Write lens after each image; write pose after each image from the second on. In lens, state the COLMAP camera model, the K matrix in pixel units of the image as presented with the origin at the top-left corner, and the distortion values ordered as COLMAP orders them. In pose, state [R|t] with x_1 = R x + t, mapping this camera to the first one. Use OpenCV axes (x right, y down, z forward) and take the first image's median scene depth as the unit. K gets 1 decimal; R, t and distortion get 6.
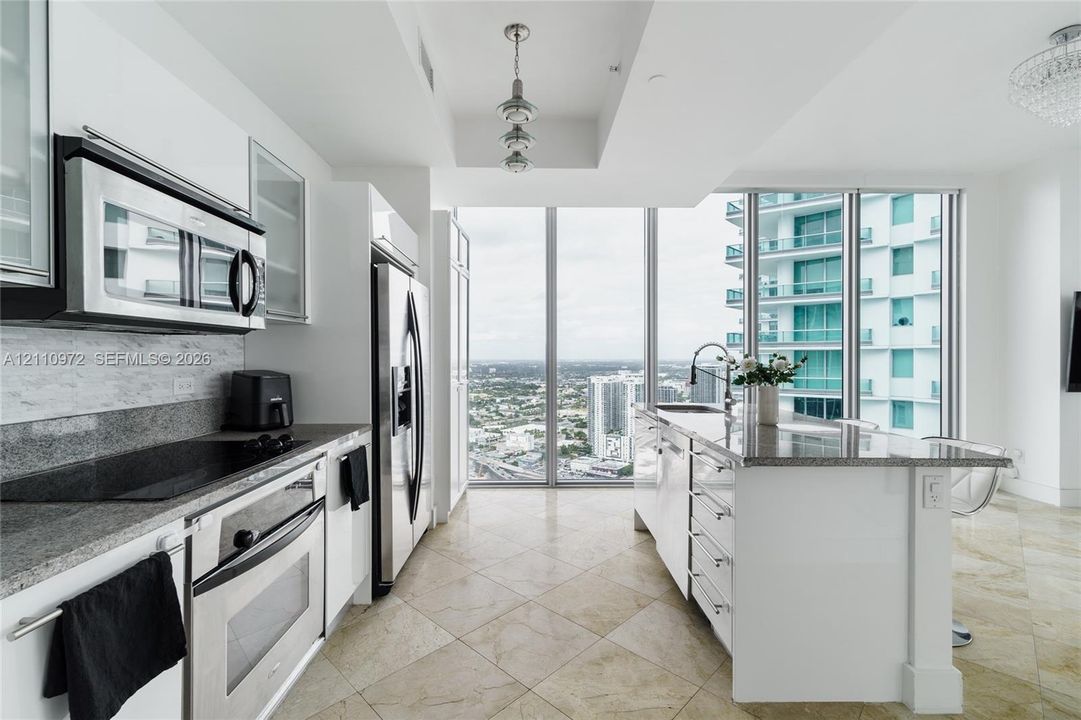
lens RADIAL K [[467.6, 0, 543.6], [0, 467.6, 358.7], [0, 0, 1]] dist [-0.001554, -0.000034]
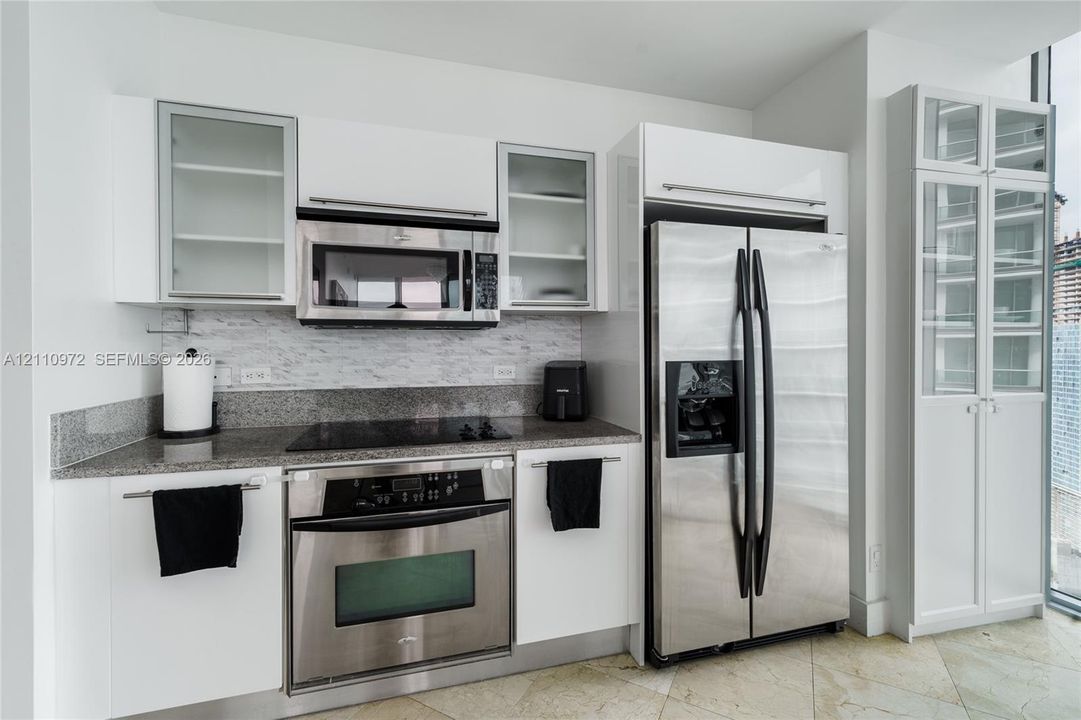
lens RADIAL K [[467.6, 0, 541.3], [0, 467.6, 352.3], [0, 0, 1]] dist [-0.001554, -0.000034]
pose [[0.257685, 0.013432, -0.966136, 0.446944], [-0.005769, 0.999907, 0.012362, -0.008272], [0.966212, 0.002388, 0.257738, 0.857353]]
